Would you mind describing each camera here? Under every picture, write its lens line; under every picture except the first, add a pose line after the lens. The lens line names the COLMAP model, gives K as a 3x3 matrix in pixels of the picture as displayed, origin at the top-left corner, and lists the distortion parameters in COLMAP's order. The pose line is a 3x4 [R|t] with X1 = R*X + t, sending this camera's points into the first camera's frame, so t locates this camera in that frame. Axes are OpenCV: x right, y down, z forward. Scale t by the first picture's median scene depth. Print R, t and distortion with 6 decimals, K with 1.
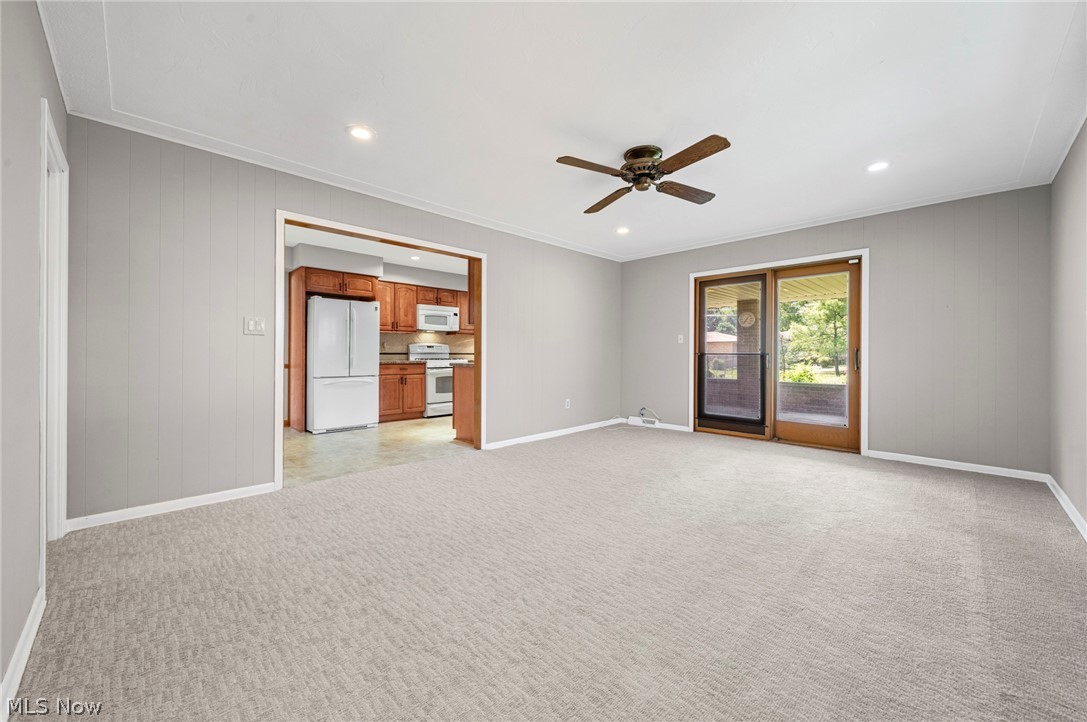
lens RADIAL K [[420.0, 0, 544.7], [0, 420.0, 355.2], [0, 0, 1]] dist [-0.001333, -0.000178]
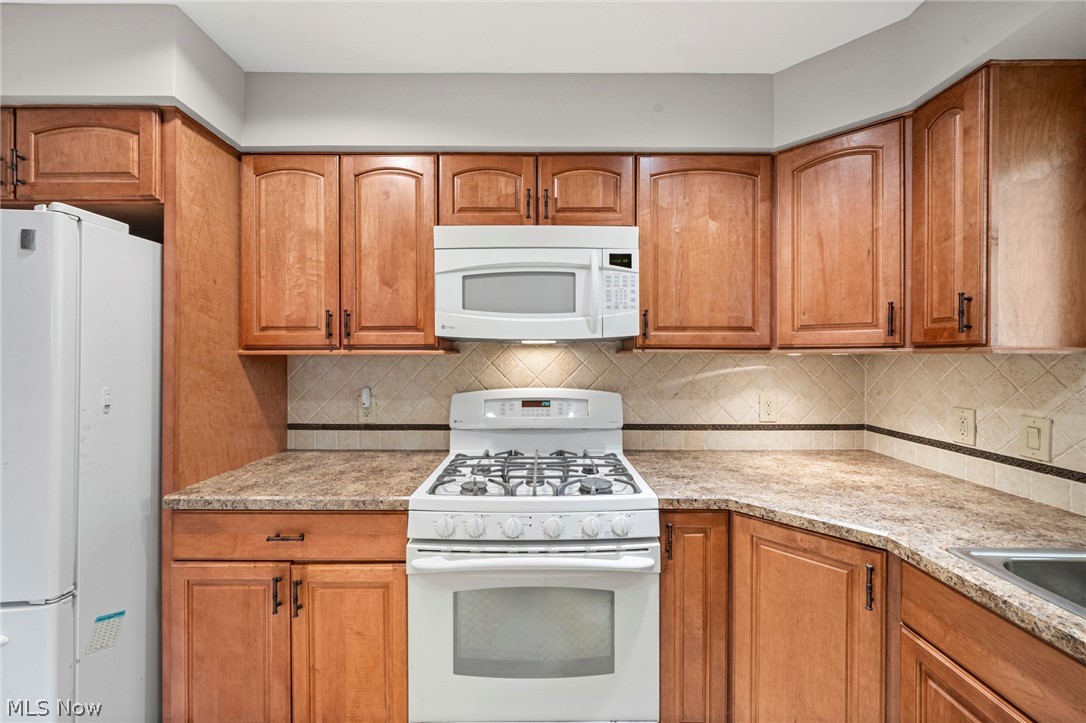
lens RADIAL K [[419.6, 0, 544.2], [0, 419.6, 355.7], [0, 0, 1]] dist [-0.001333, -0.000178]
pose [[0.709327, -0.000146, -0.704880, -0.095575], [-0.001287, 0.999998, -0.001502, -0.051130], [0.704878, 0.001973, 0.709325, 0.872608]]
